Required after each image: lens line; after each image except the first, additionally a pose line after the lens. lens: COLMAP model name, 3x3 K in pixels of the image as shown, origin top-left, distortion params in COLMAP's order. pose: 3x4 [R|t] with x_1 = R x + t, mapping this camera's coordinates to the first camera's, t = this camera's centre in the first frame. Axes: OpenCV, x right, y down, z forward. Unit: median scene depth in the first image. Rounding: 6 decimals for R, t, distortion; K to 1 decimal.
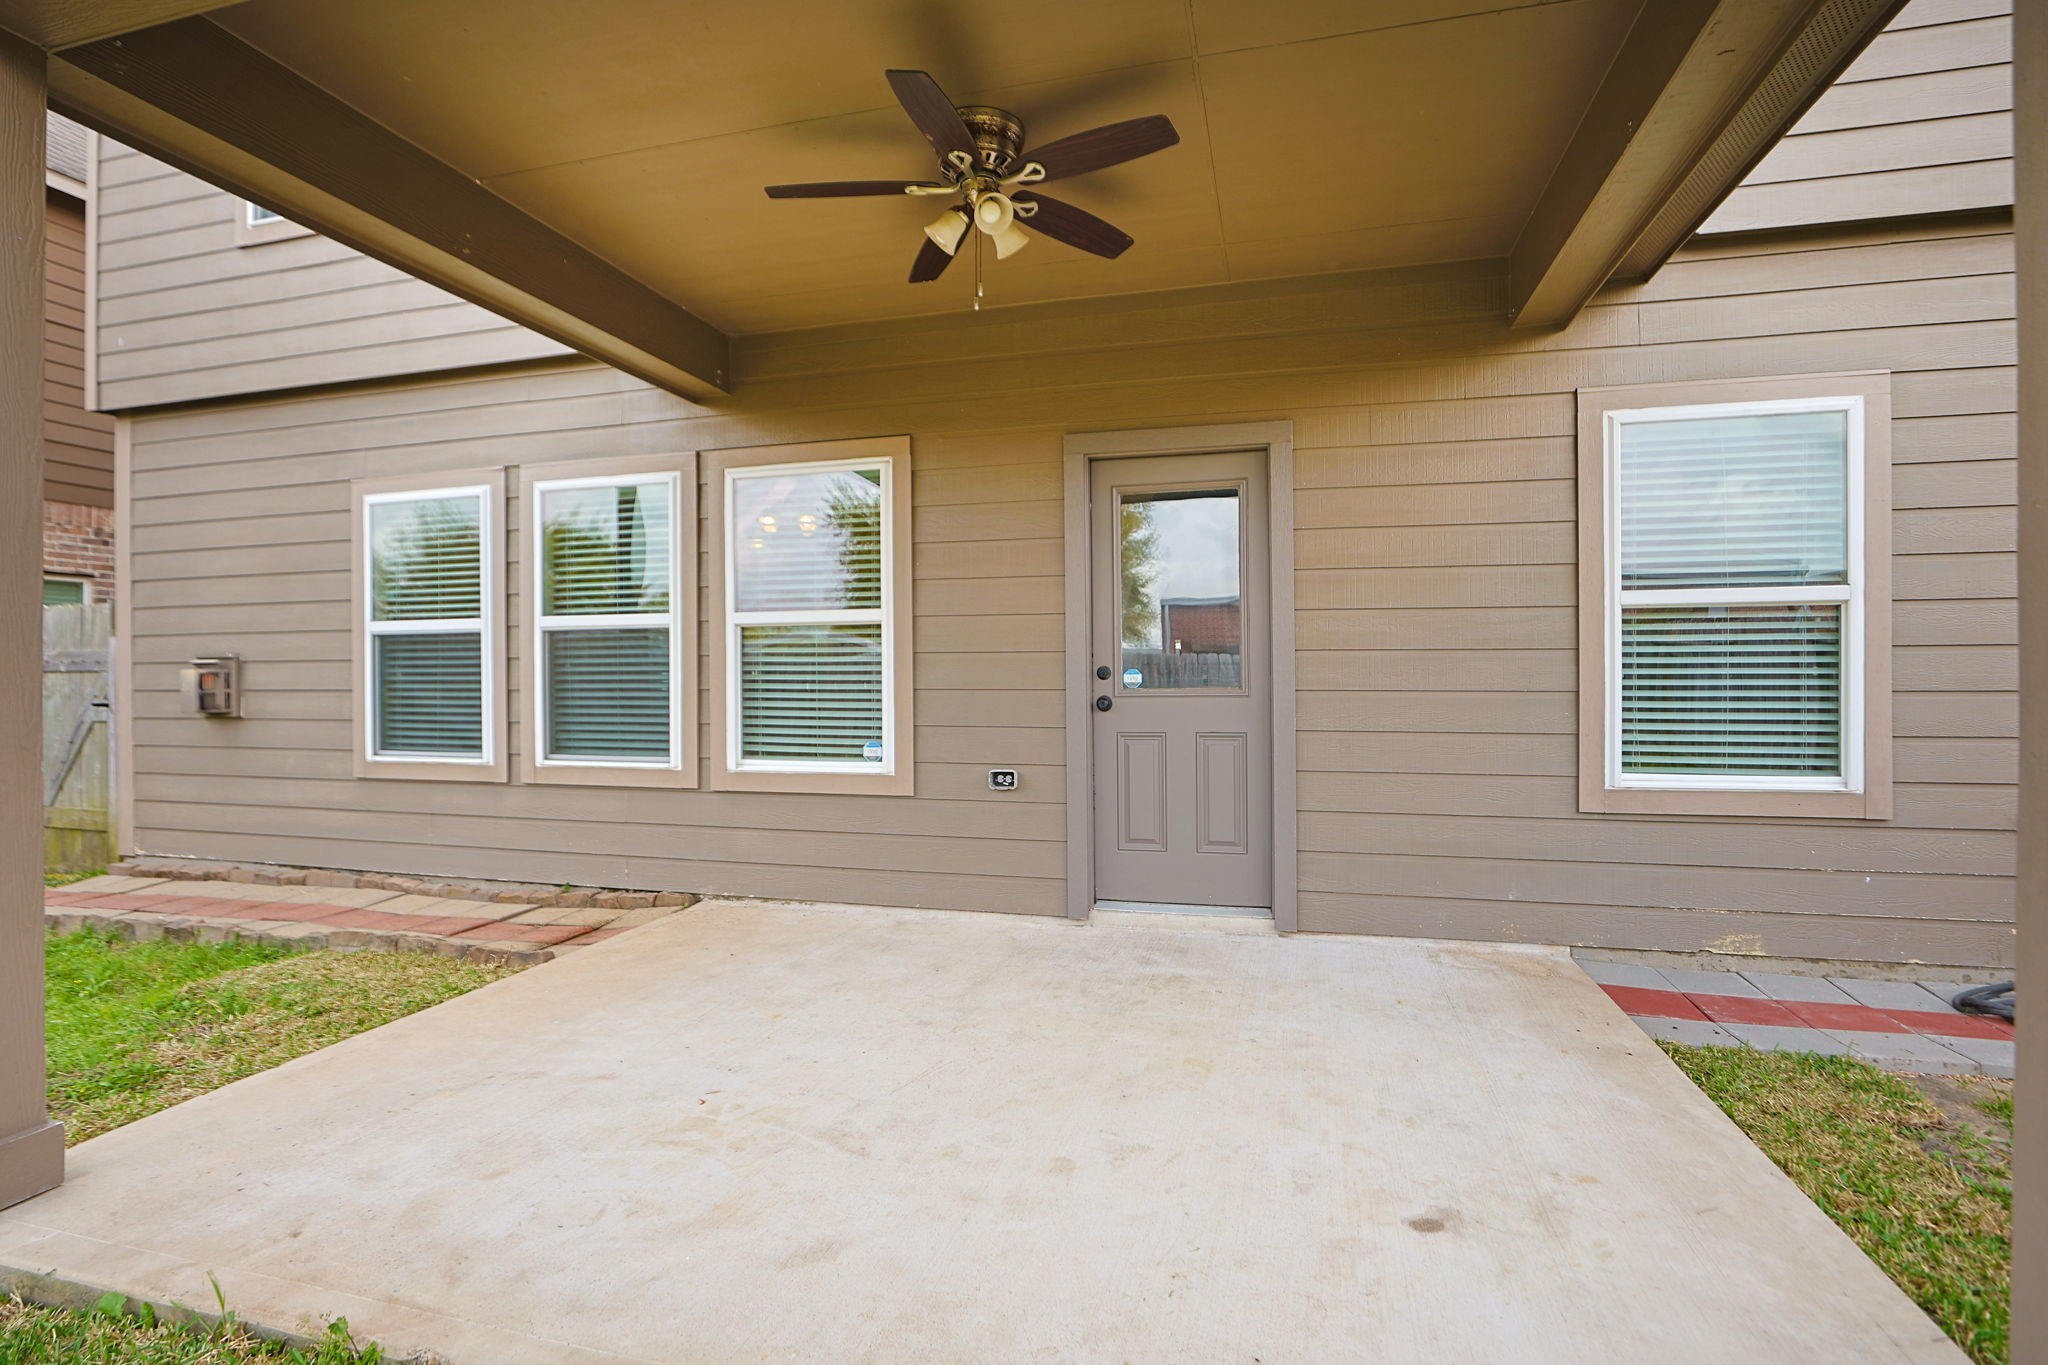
lens RADIAL K [[988.3, 0, 1031.4], [0, 988.3, 686.0], [0, 0, 1]] dist [-0.034277, 0.001659]
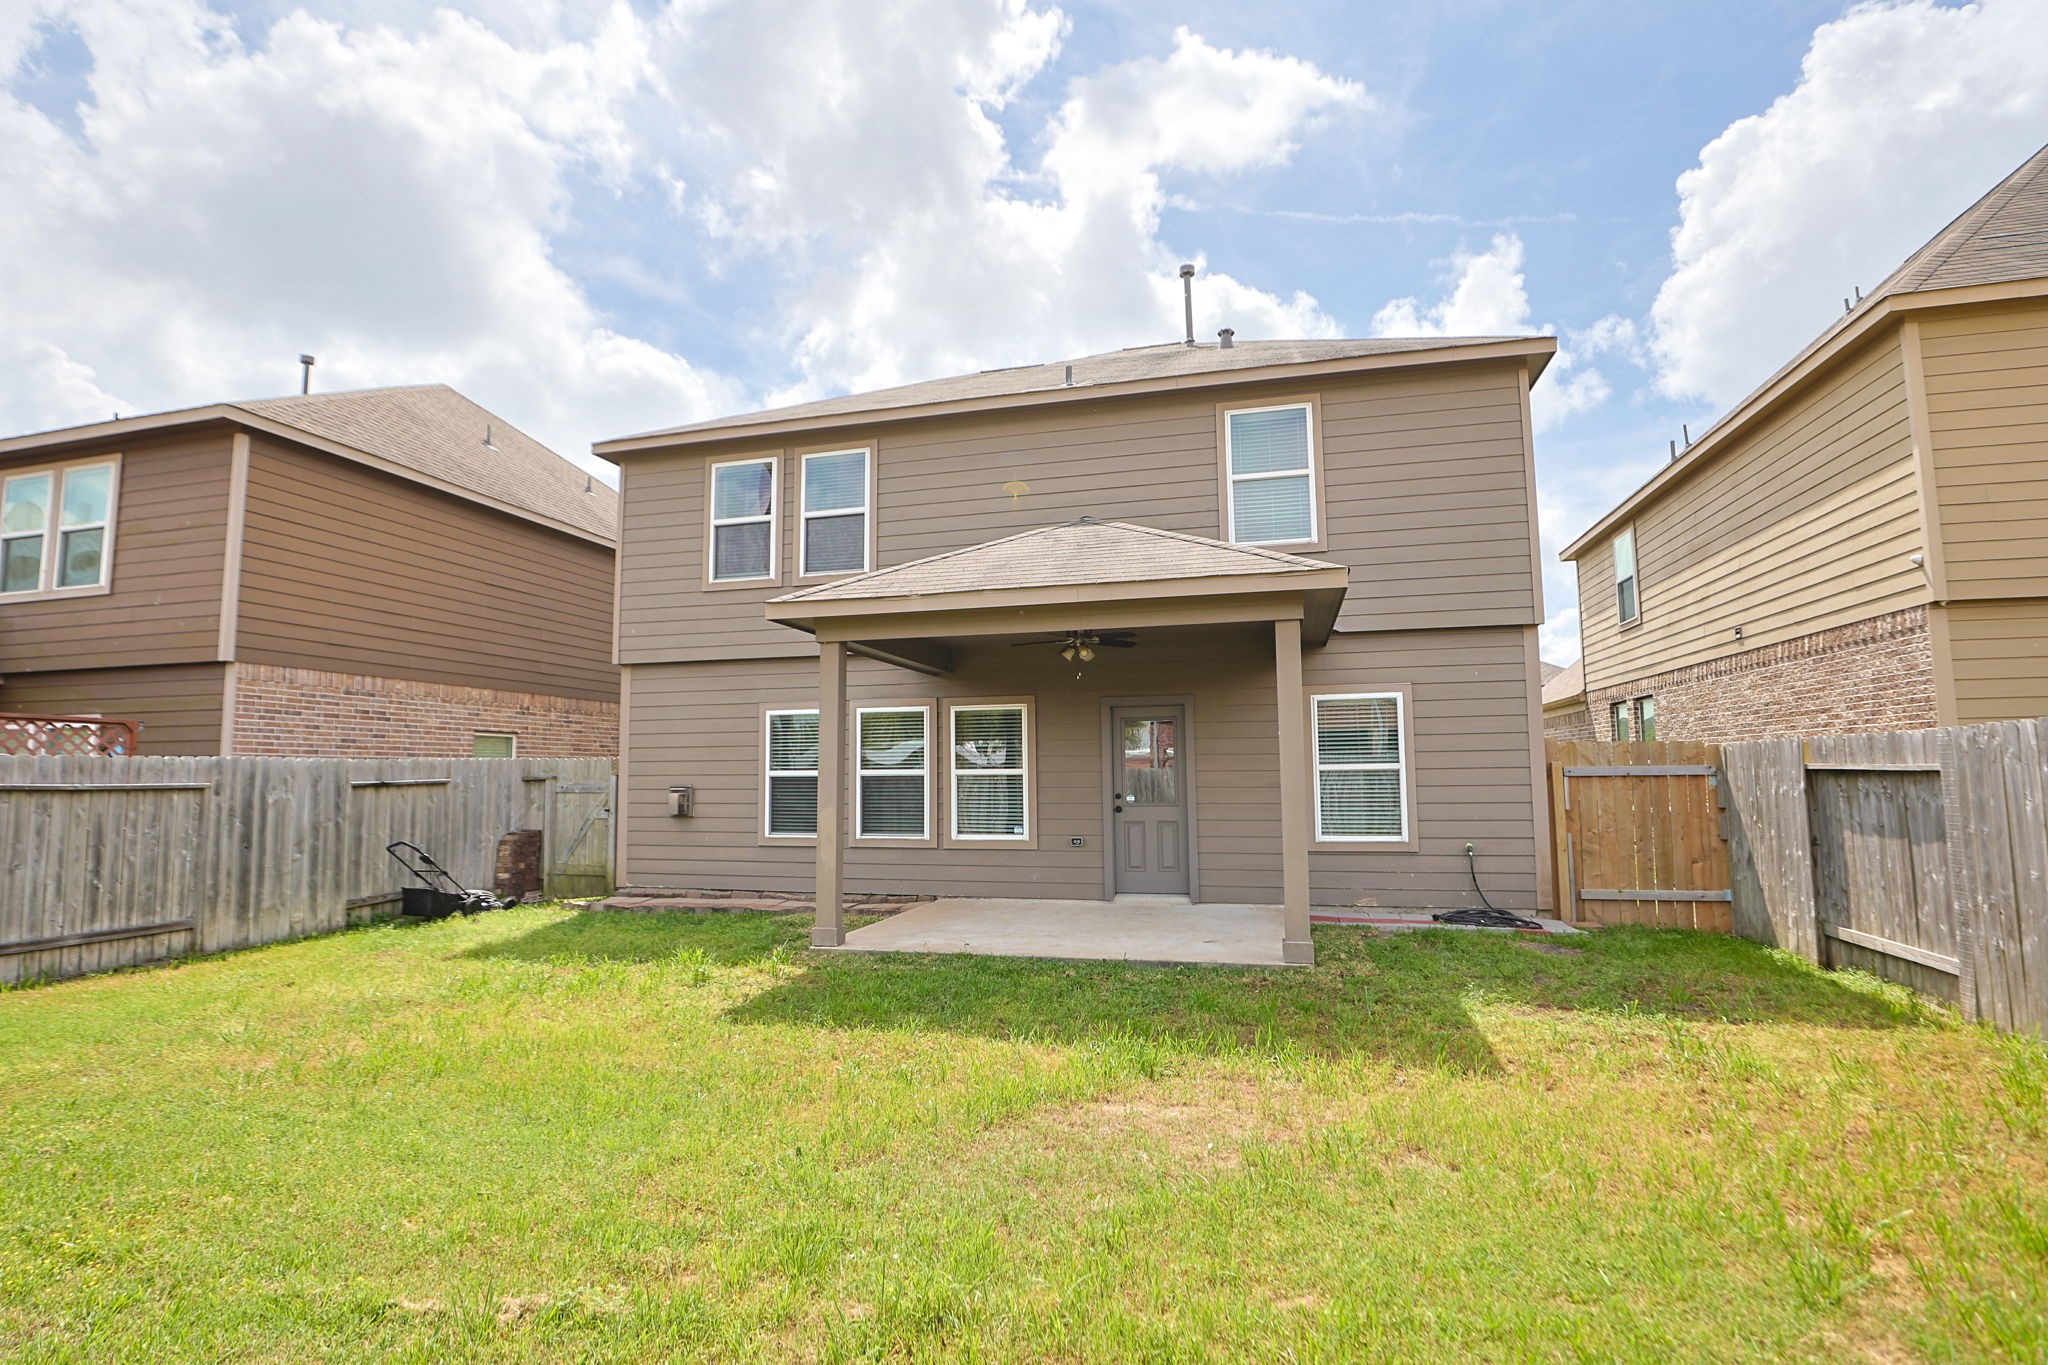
lens RADIAL K [[988.3, 0, 1015.7], [0, 988.3, 676.9], [0, 0, 1]] dist [-0.034277, 0.001659]
pose [[0.999979, -0.005451, -0.003561, -0.149148], [0.005048, 0.994495, -0.104665, -0.046573], [0.004112, 0.104644, 0.994501, -1.274047]]
